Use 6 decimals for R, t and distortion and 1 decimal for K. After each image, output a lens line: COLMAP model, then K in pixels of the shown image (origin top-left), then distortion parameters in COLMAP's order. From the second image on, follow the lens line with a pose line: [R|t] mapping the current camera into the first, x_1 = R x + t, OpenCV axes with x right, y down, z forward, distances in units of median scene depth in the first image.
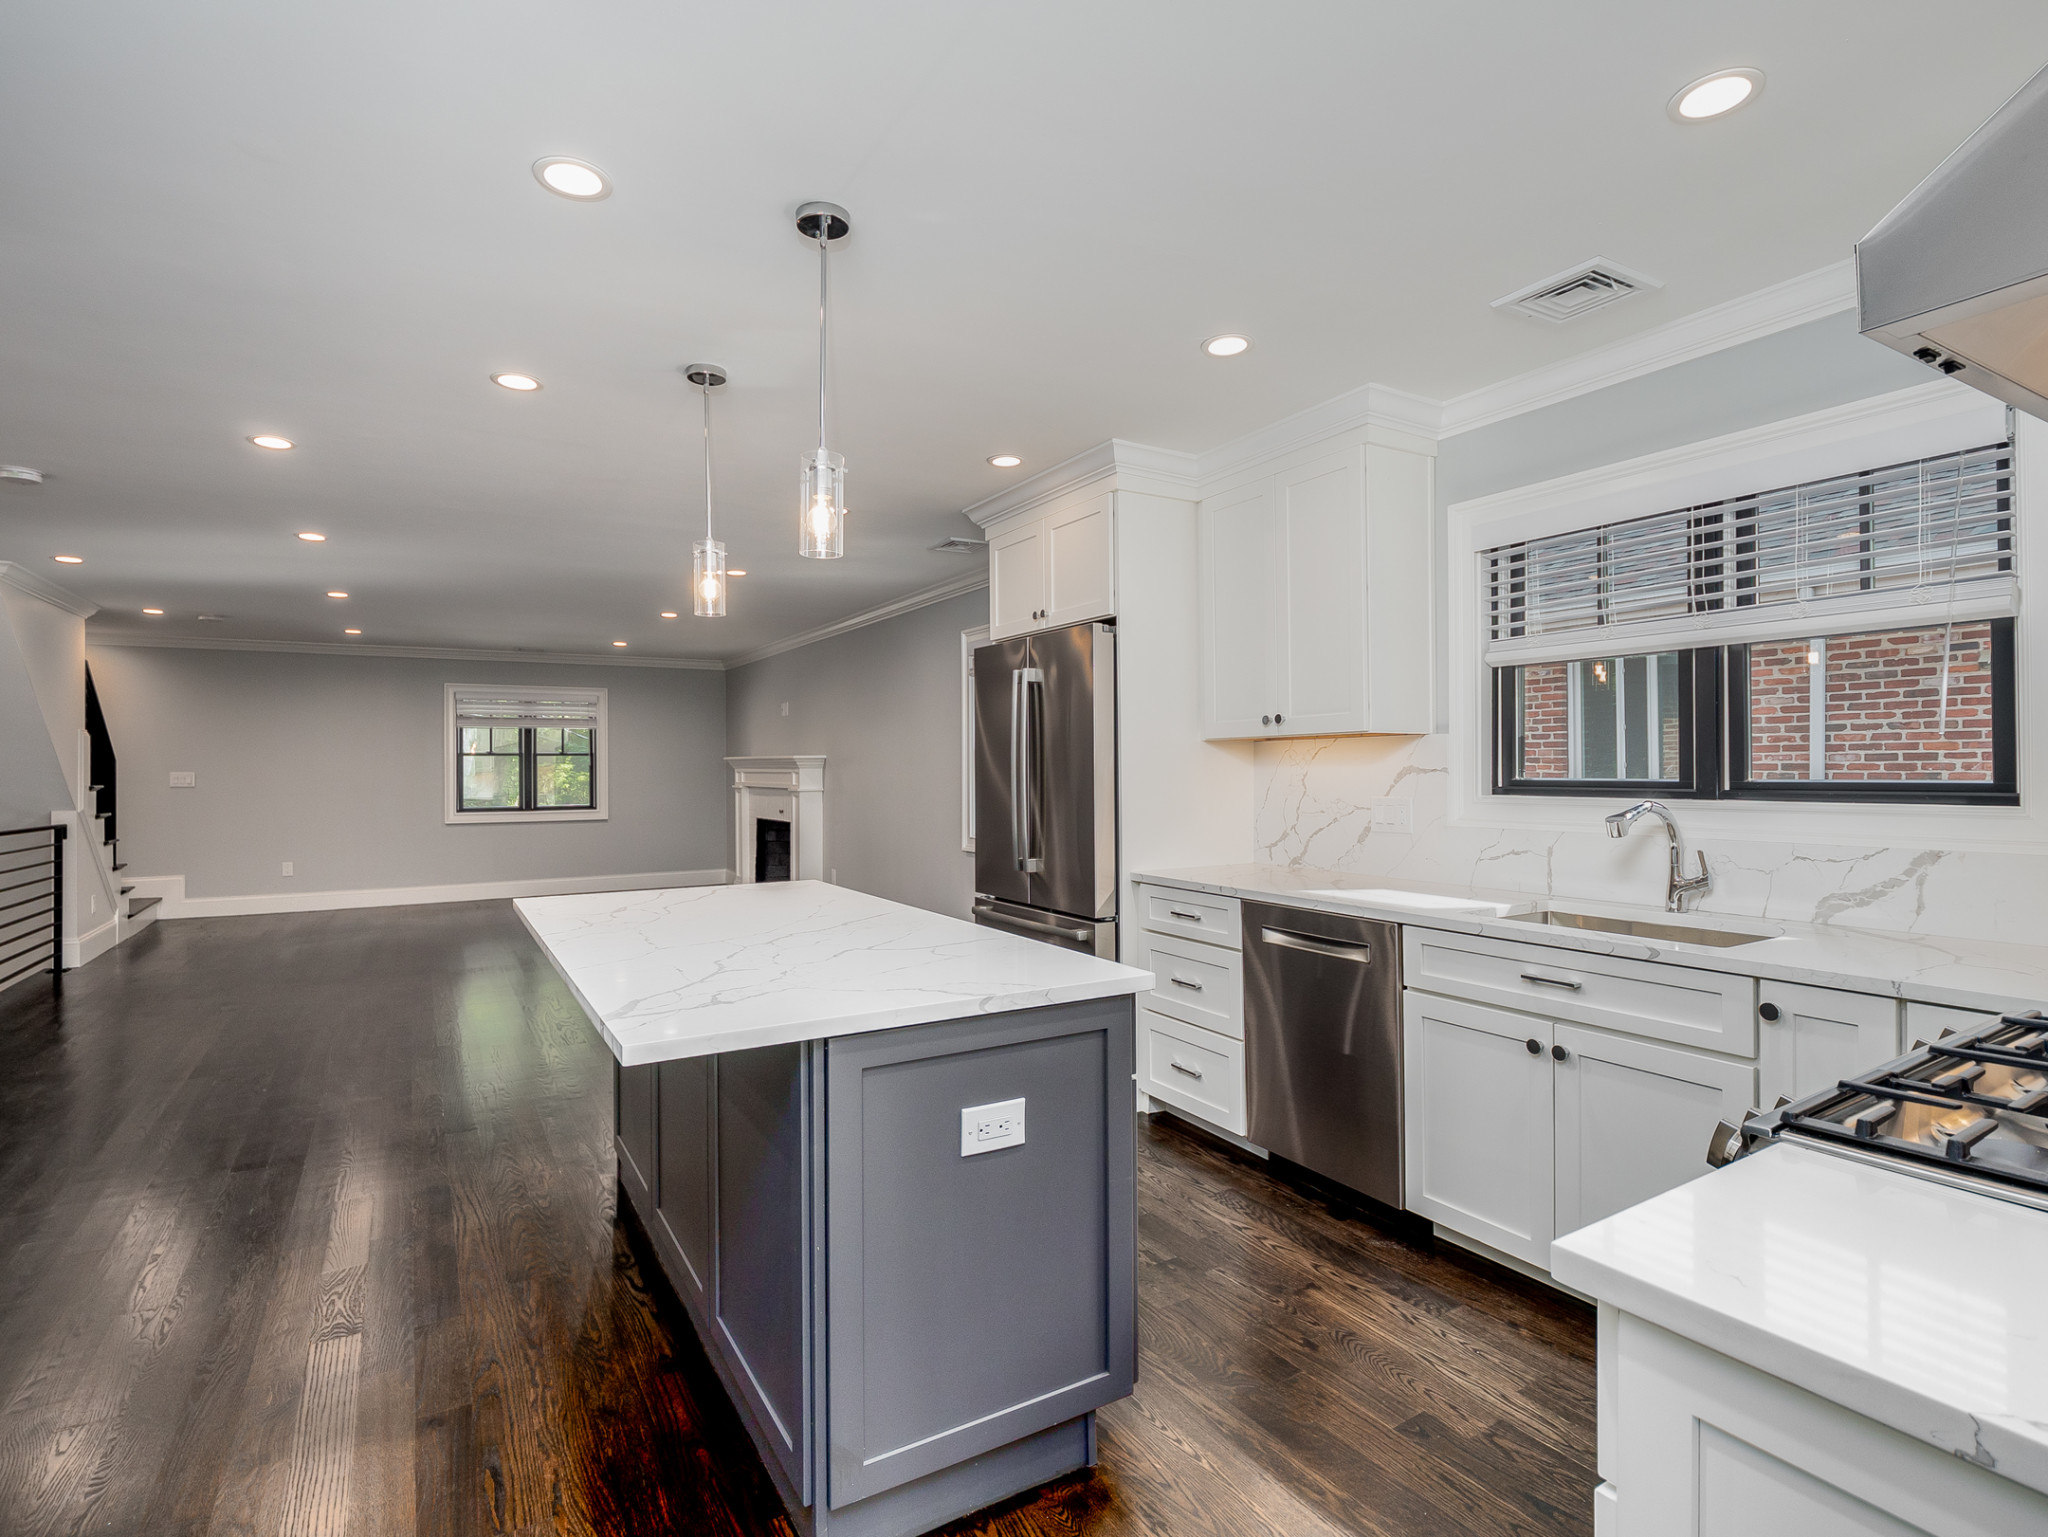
lens RADIAL K [[1016.9, 0, 993.8], [0, 1016.9, 763.6], [0, 0, 1]] dist [-0.005676, -0.004591]
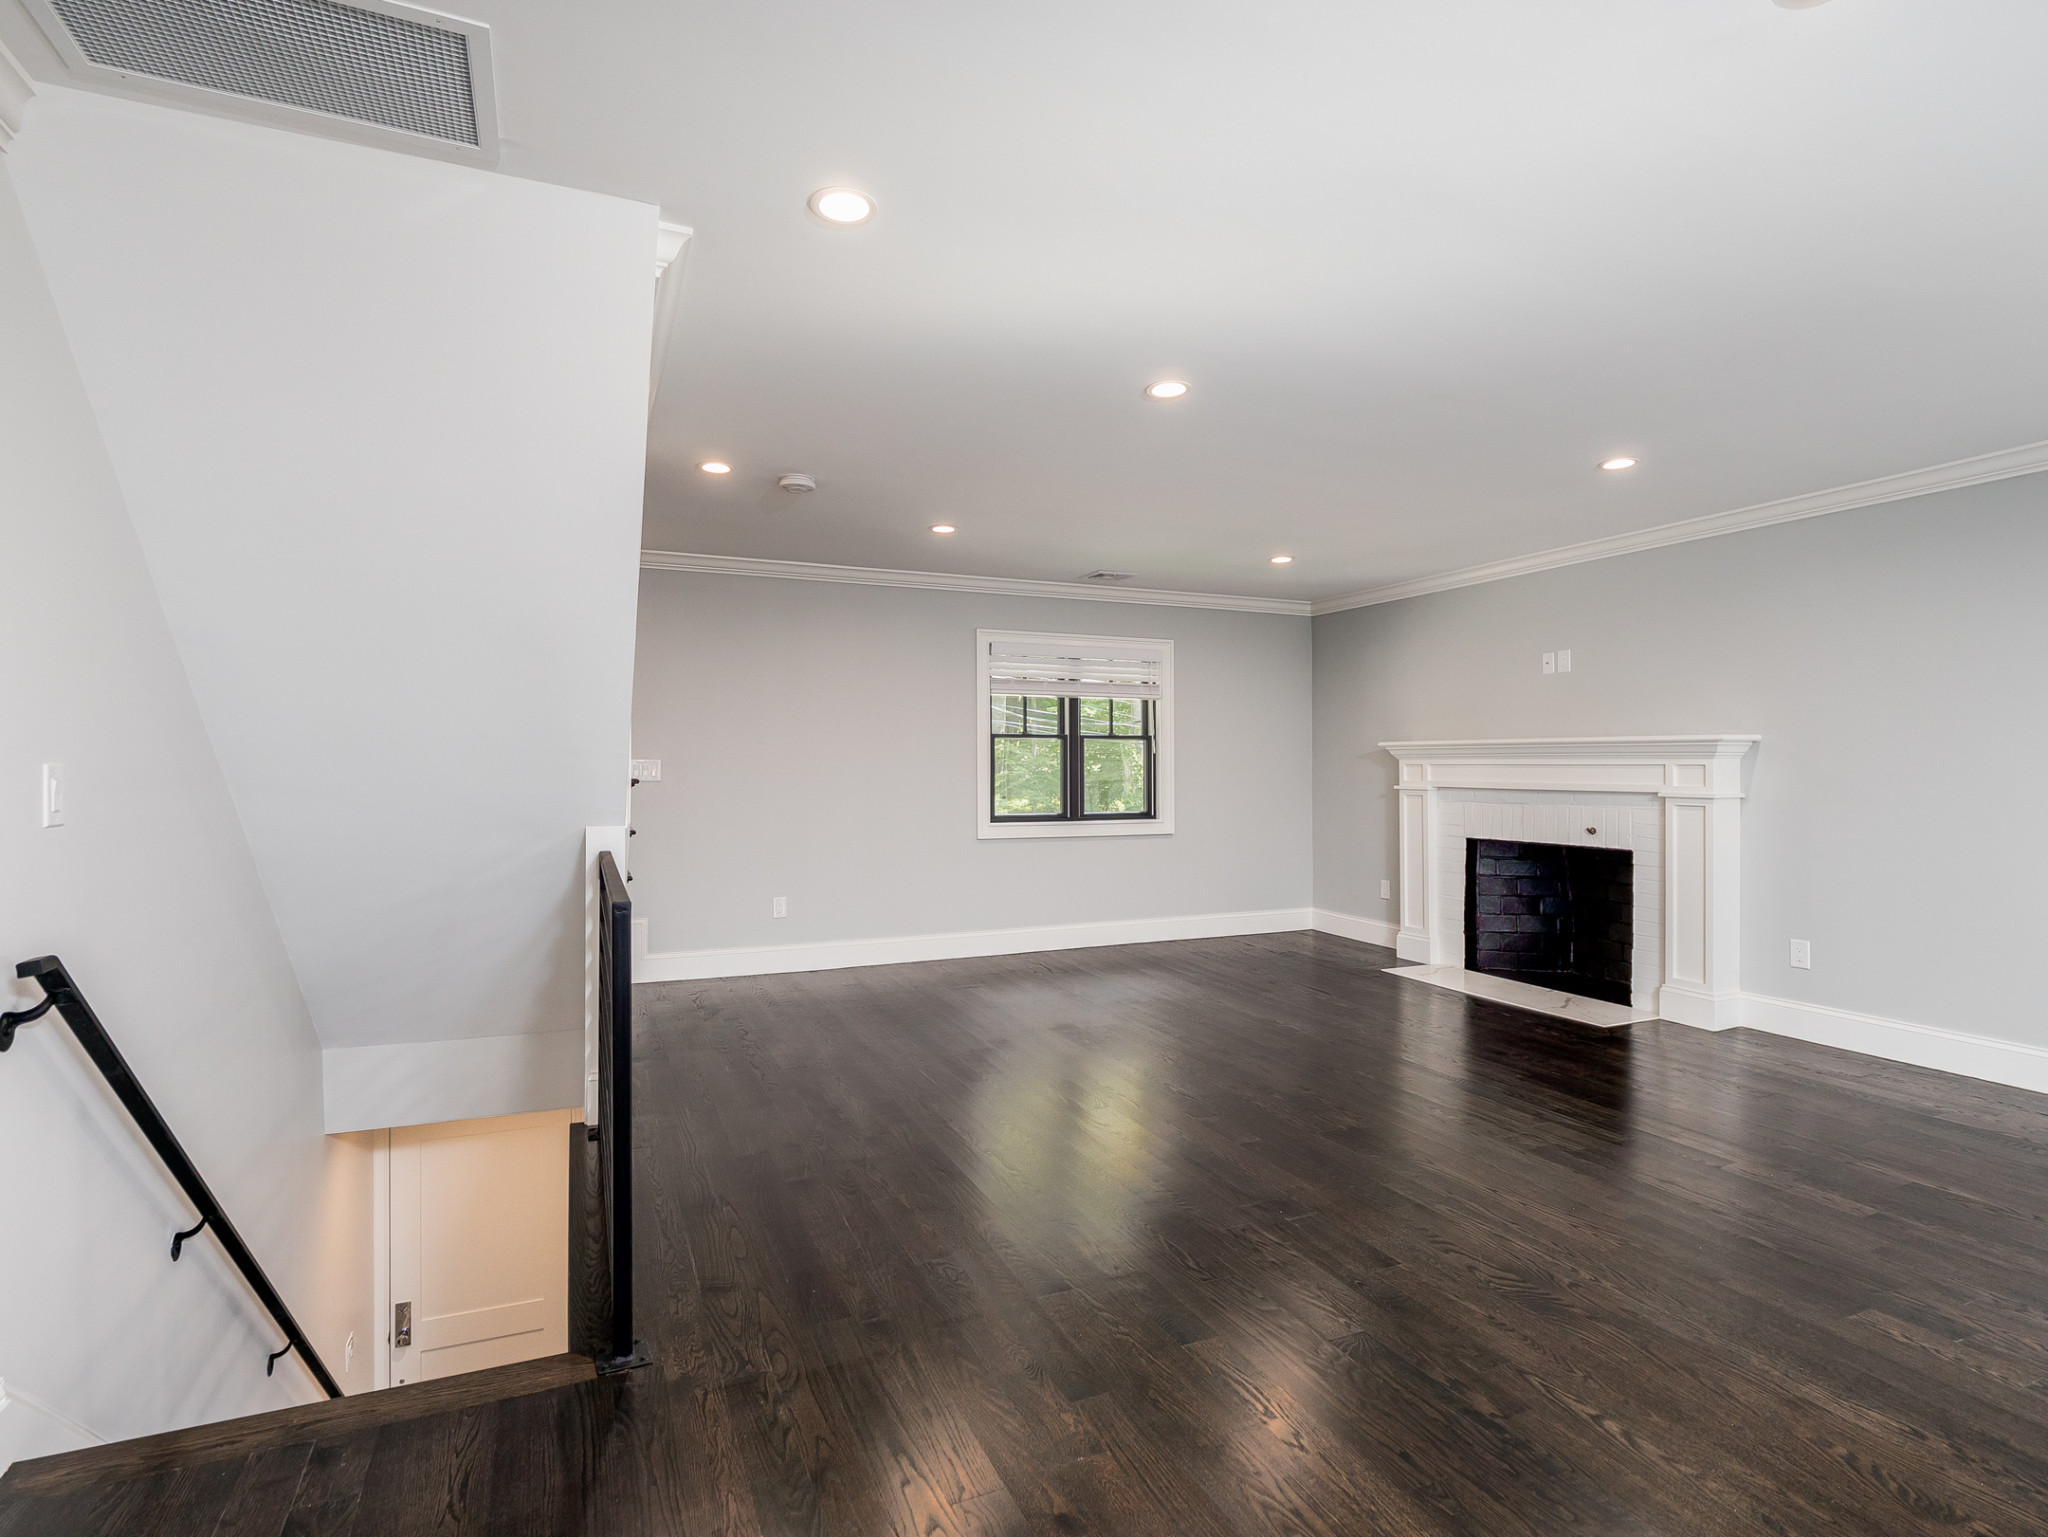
lens RADIAL K [[1016.9, 0, 1019.2], [0, 1016.9, 766.4], [0, 0, 1]] dist [-0.005676, -0.004591]
pose [[0.995455, 0.005687, -0.095067, -0.547711], [-0.005304, 0.999977, 0.004281, 0.010146], [0.095089, -0.003758, 0.995462, 0.408365]]
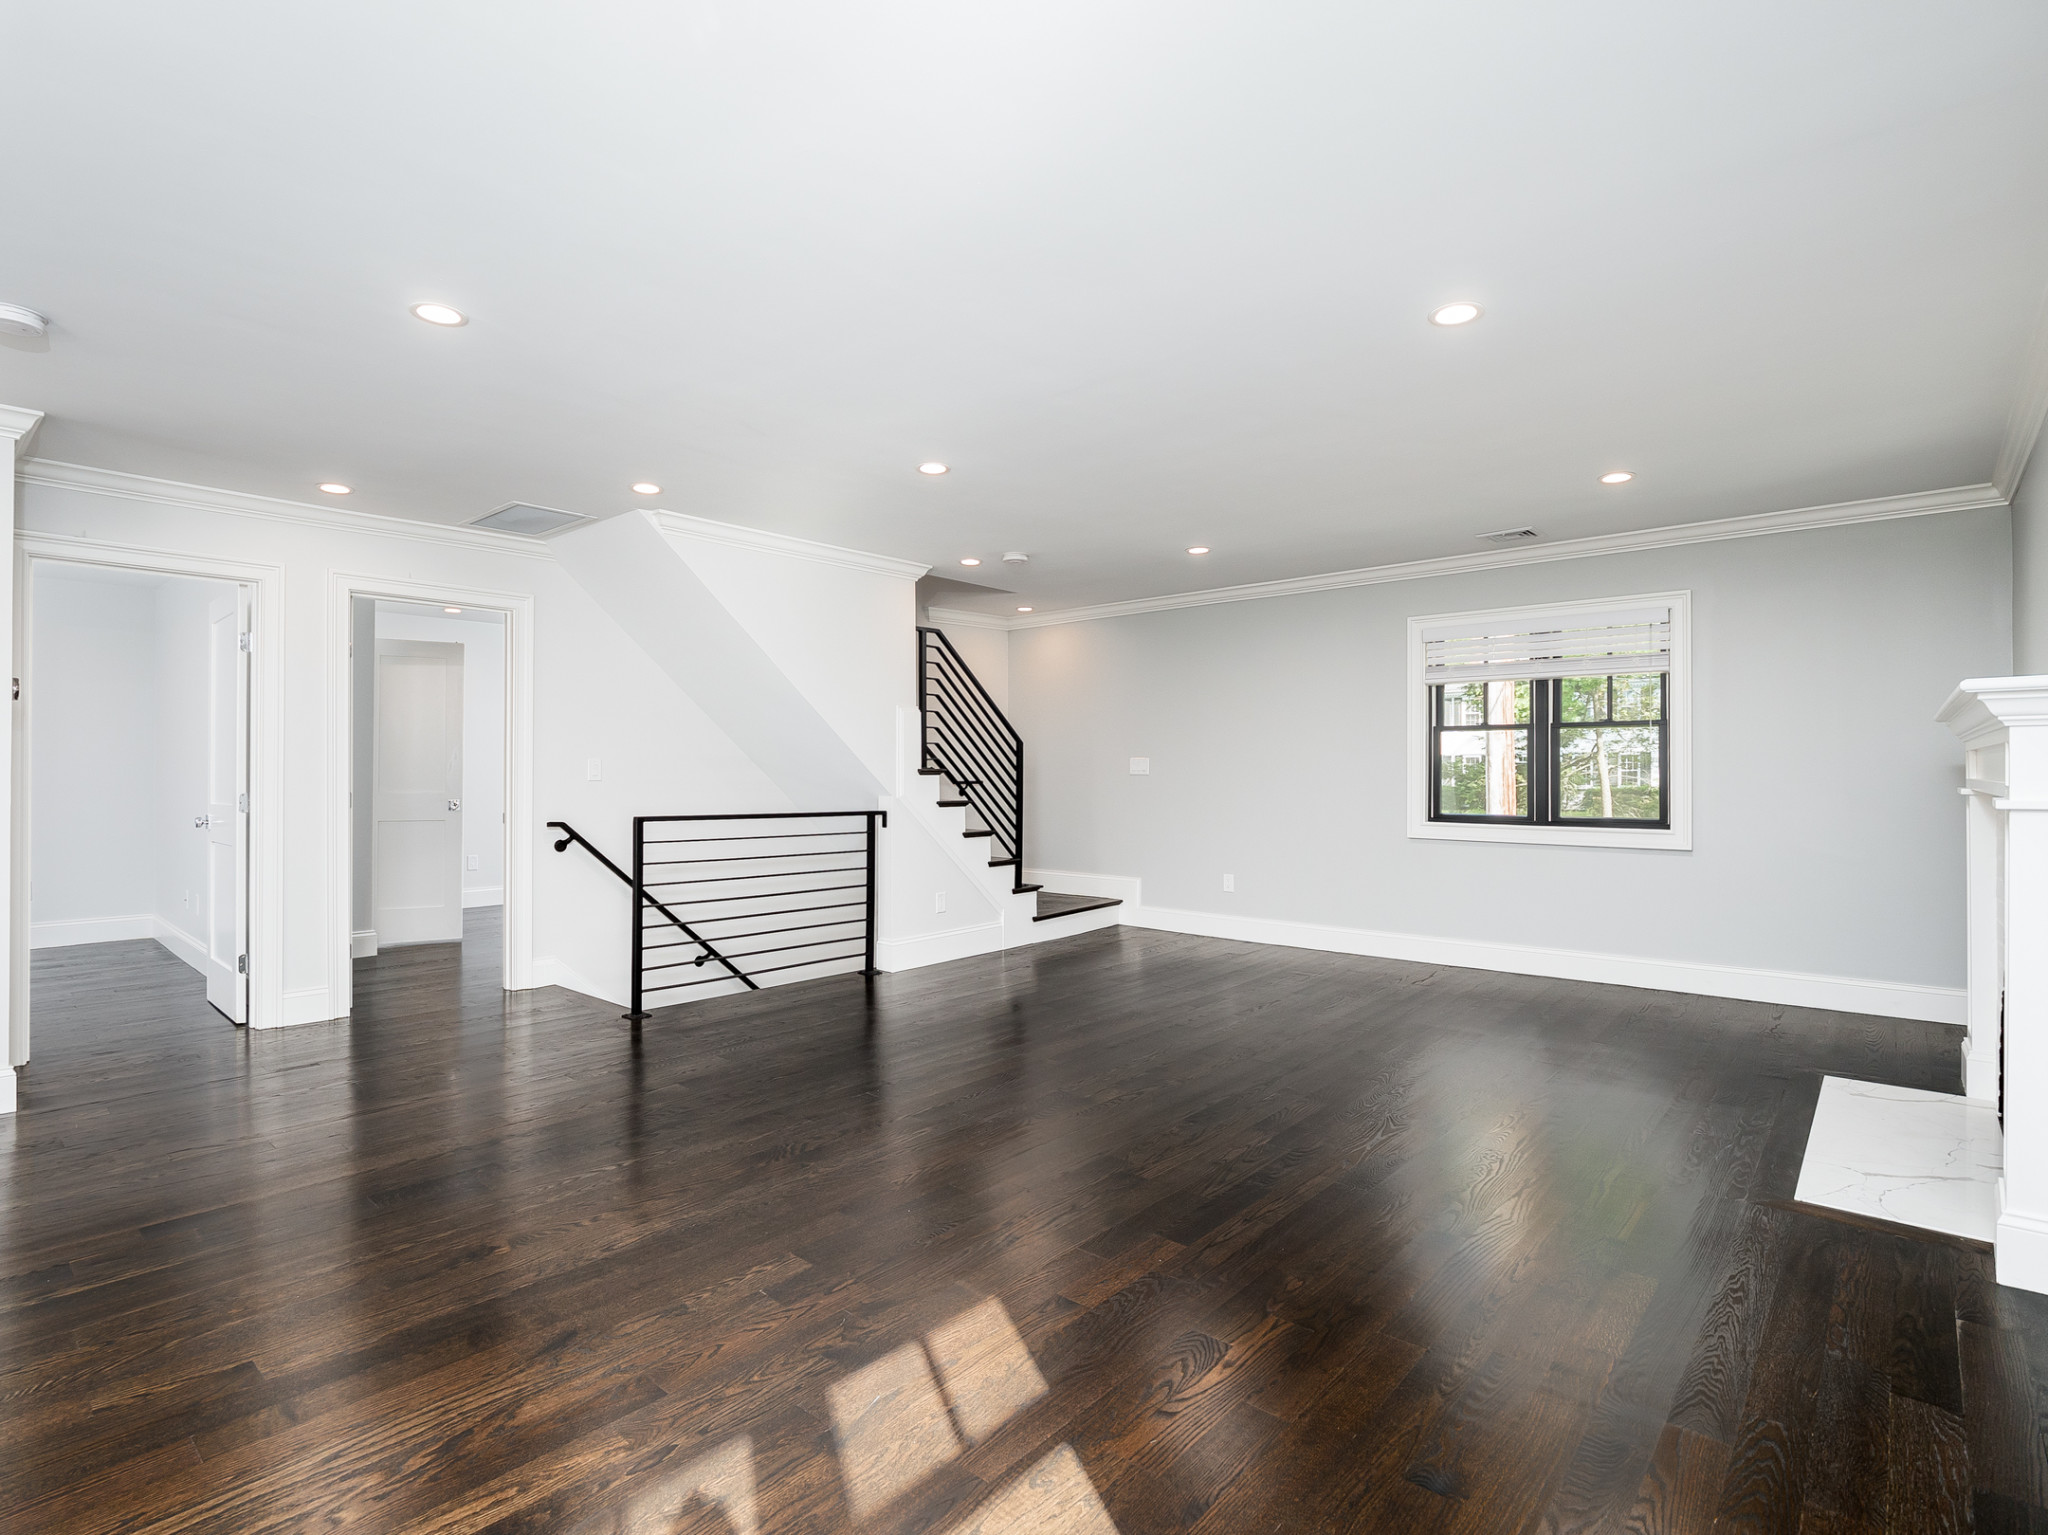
lens RADIAL K [[1016.9, 0, 1011.6], [0, 1016.9, 783.2], [0, 0, 1]] dist [-0.005676, -0.004591]
pose [[0.324046, 0.018787, -0.945855, -0.020715], [0.001621, 0.999790, 0.020414, 0.014511], [0.946040, -0.008148, 0.323948, 0.679315]]
